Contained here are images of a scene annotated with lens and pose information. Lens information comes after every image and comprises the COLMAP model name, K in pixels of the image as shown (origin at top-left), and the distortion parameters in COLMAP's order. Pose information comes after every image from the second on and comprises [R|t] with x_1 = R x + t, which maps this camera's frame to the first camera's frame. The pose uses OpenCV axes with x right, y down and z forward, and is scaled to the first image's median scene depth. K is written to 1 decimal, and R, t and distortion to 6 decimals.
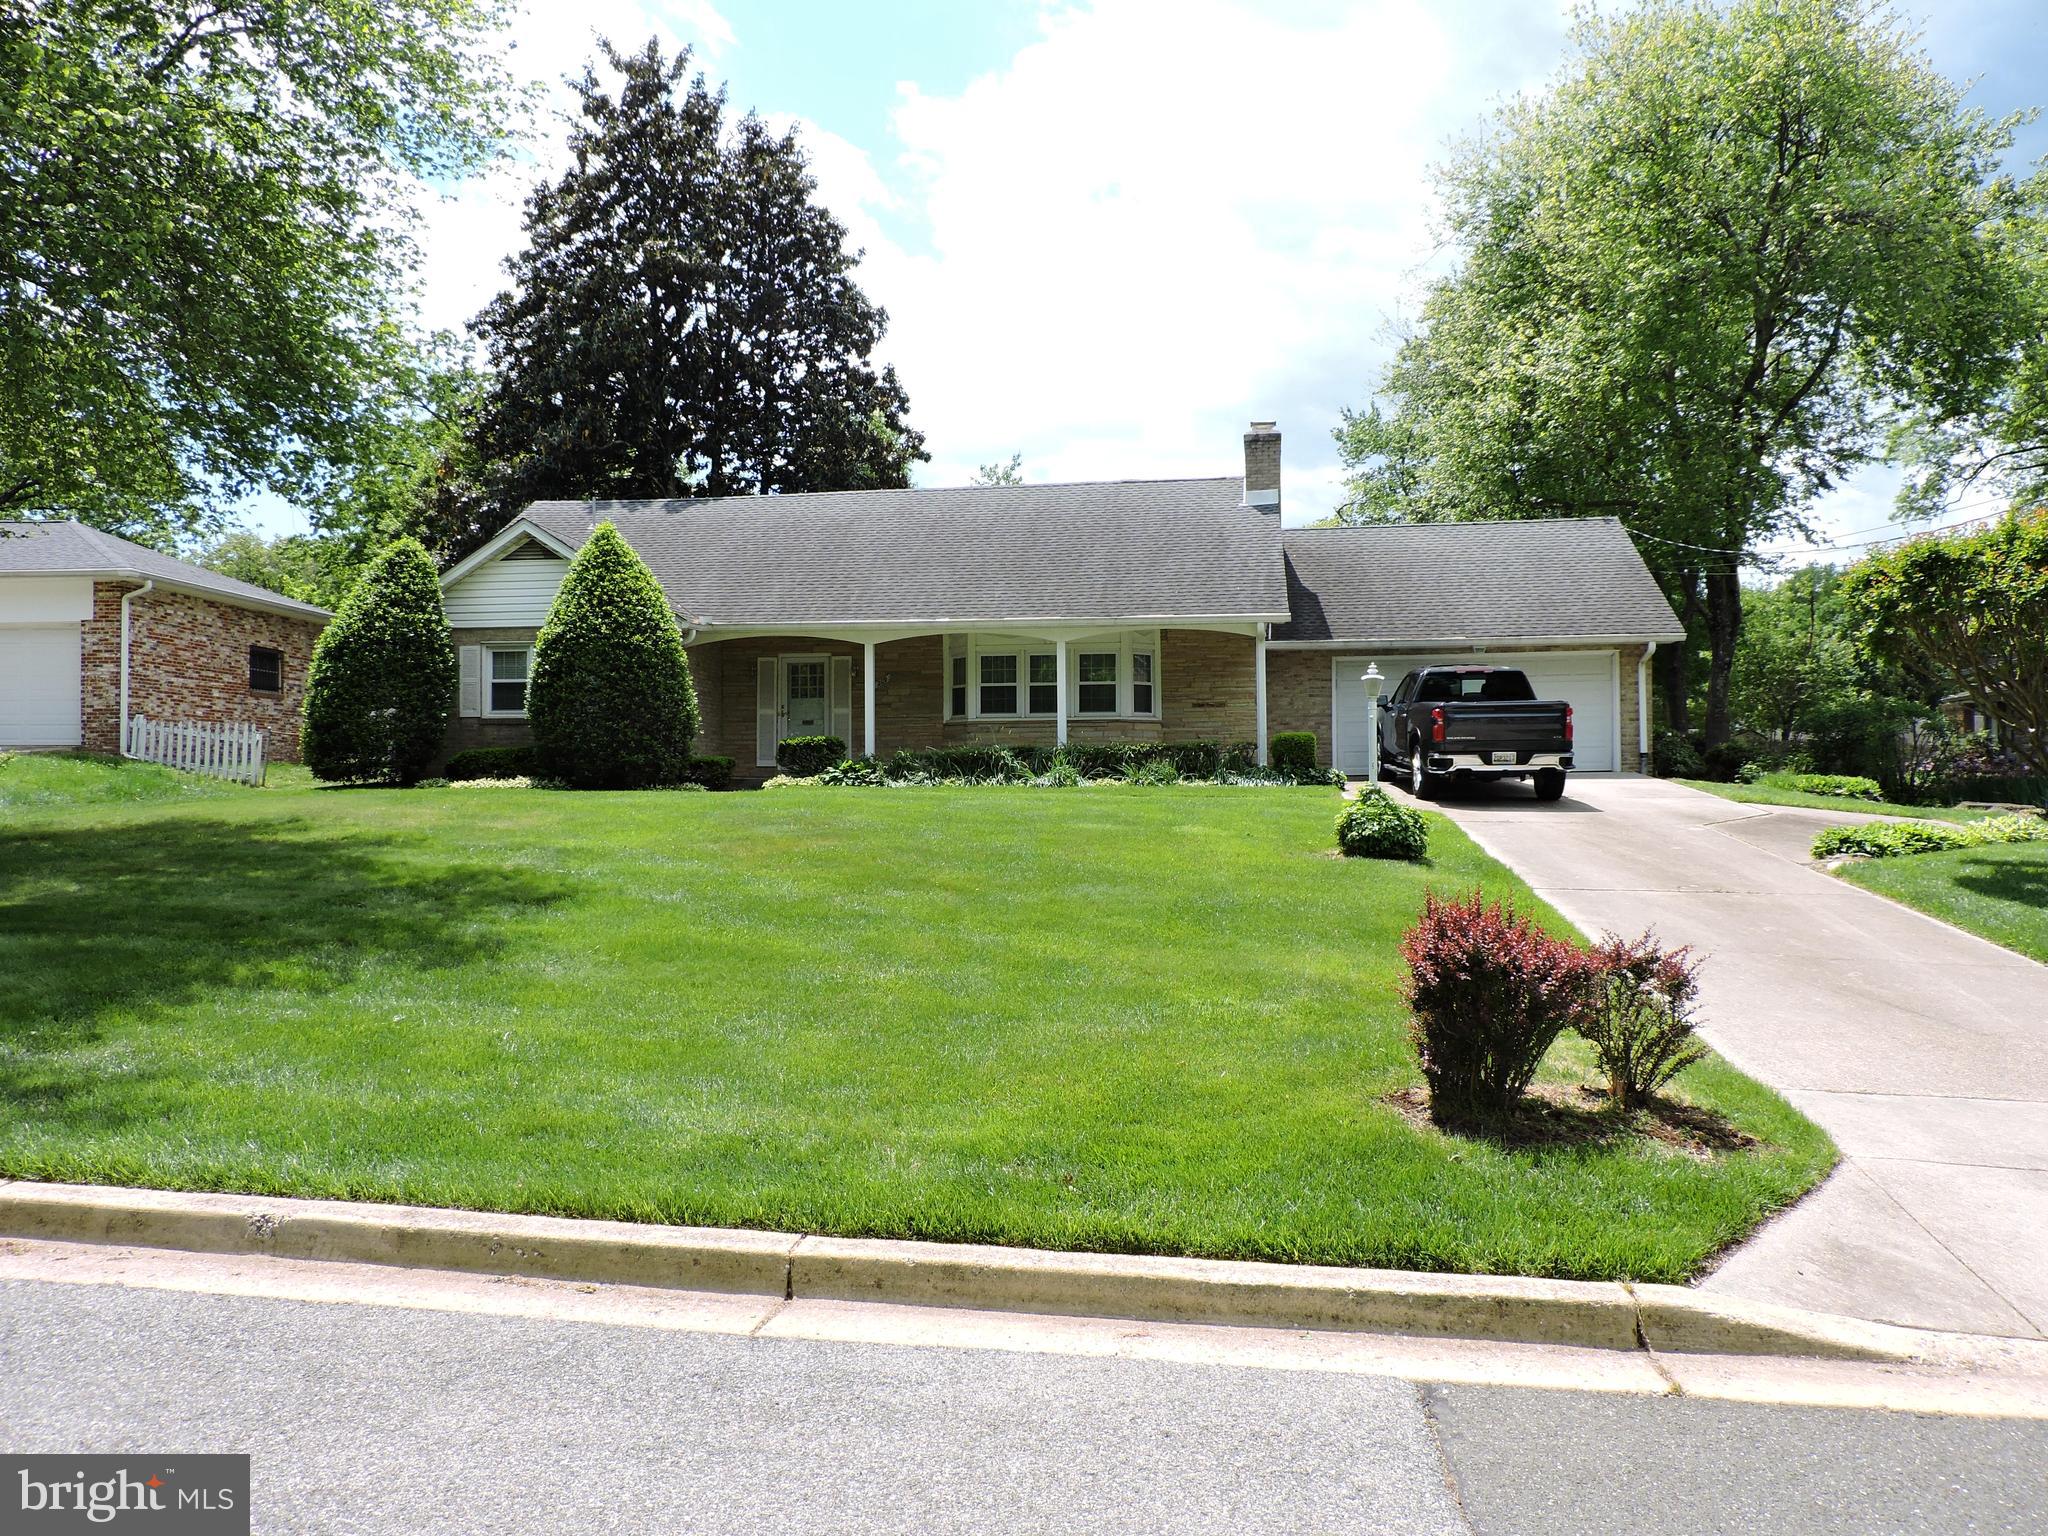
lens RADIAL K [[1466.1, 0, 1029.2], [0, 1466.1, 764.5], [0, 0, 1]] dist [-0.020402, 0.007403]
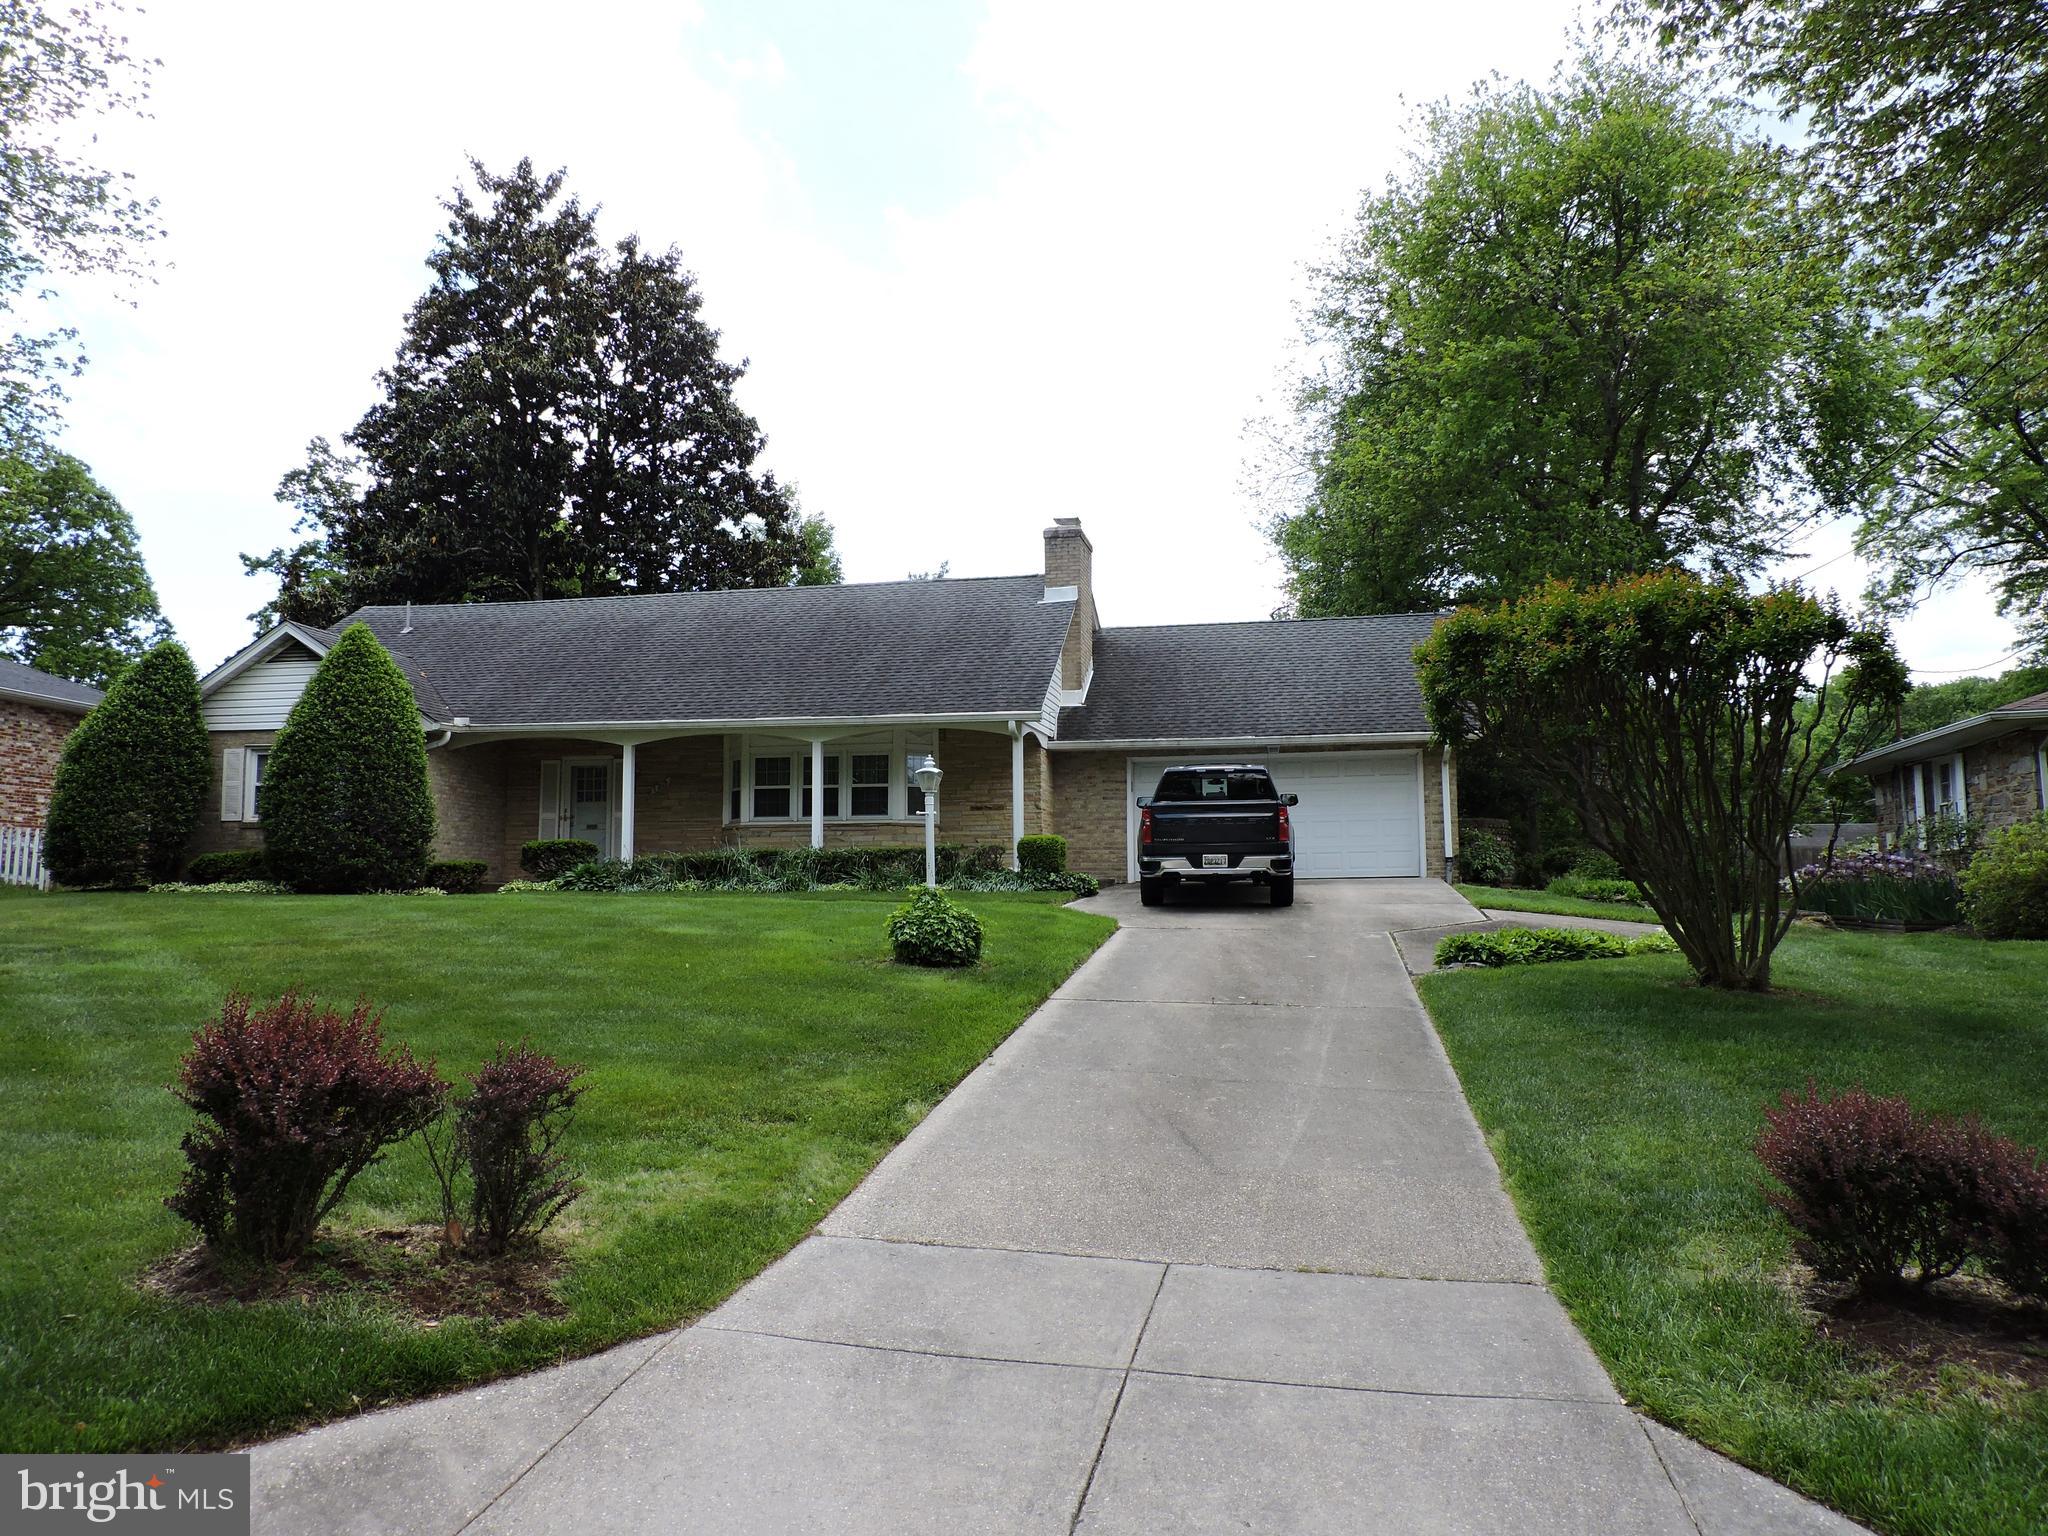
lens RADIAL K [[1466.1, 0, 1017.3], [0, 1466.1, 770.0], [0, 0, 1]] dist [-0.020402, 0.007403]
pose [[0.998413, -0.003439, -0.056212, 0.189057], [-0.000733, 0.997257, -0.074016, 0.005495], [0.056312, 0.073940, 0.995672, 0.044416]]
